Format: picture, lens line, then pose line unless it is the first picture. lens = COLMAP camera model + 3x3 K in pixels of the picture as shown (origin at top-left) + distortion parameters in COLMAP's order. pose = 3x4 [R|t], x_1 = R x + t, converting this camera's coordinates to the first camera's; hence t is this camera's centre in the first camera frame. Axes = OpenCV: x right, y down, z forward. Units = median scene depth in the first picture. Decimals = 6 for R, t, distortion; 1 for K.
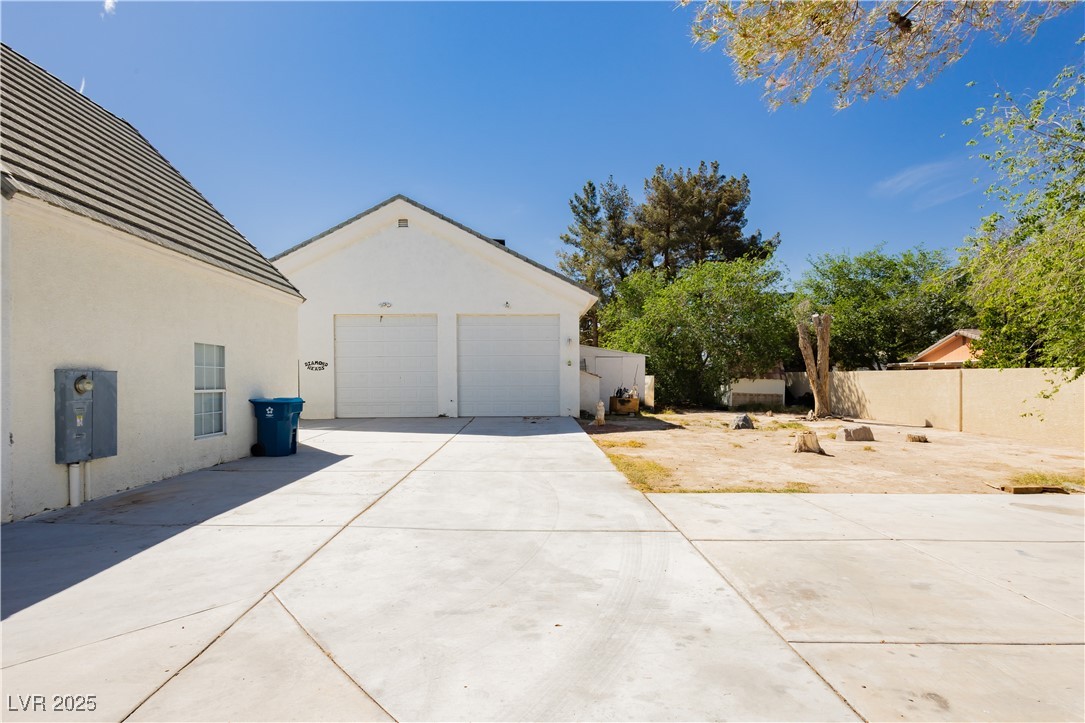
lens RADIAL K [[539.4, 0, 534.4], [0, 539.4, 380.6], [0, 0, 1]] dist [0.005237, 0.001092]
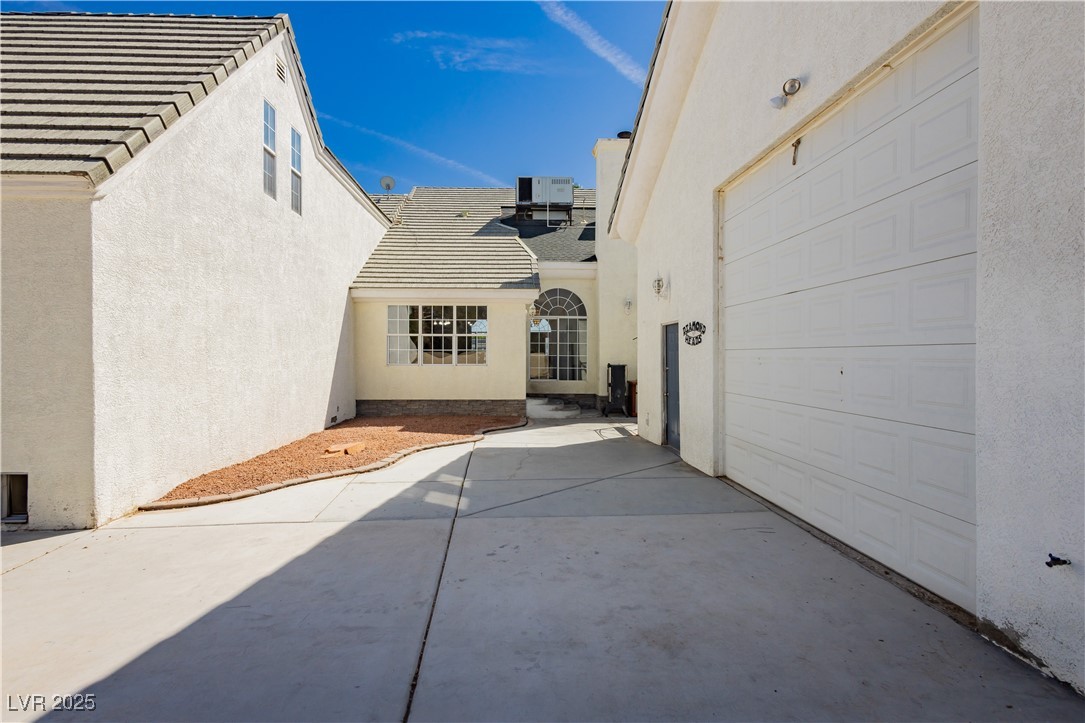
lens RADIAL K [[497.7, 0, 545.2], [0, 497.7, 361.6], [0, 0, 1]] dist [0.009500, -0.000131]
pose [[0.042776, 0.021360, -0.998856, -0.040419], [-0.001849, 0.999771, 0.021301, -0.014246], [0.999083, 0.000935, 0.042805, 0.863155]]
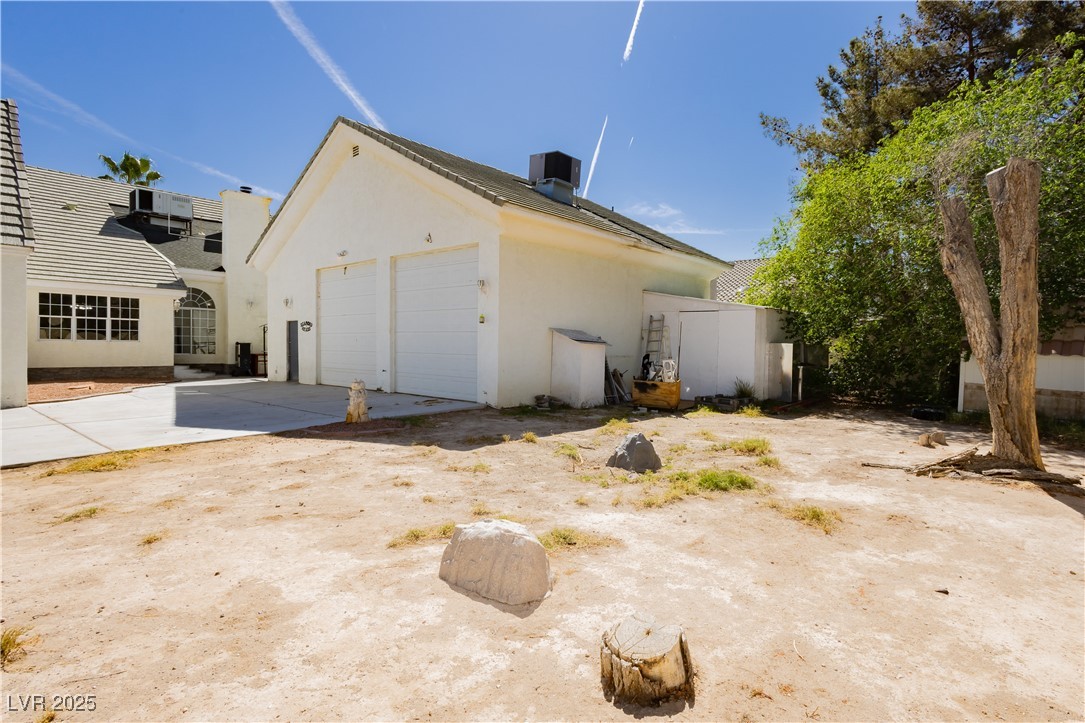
lens RADIAL K [[543.5, 0, 591.6], [0, 543.5, 357.2], [0, 0, 1]] dist [-0.003532, -0.000870]
pose [[0.762561, 0.028035, -0.646308, 0.565009], [-0.019810, 0.999604, 0.019988, -0.002824], [0.646613, -0.002439, 0.762814, 0.597693]]
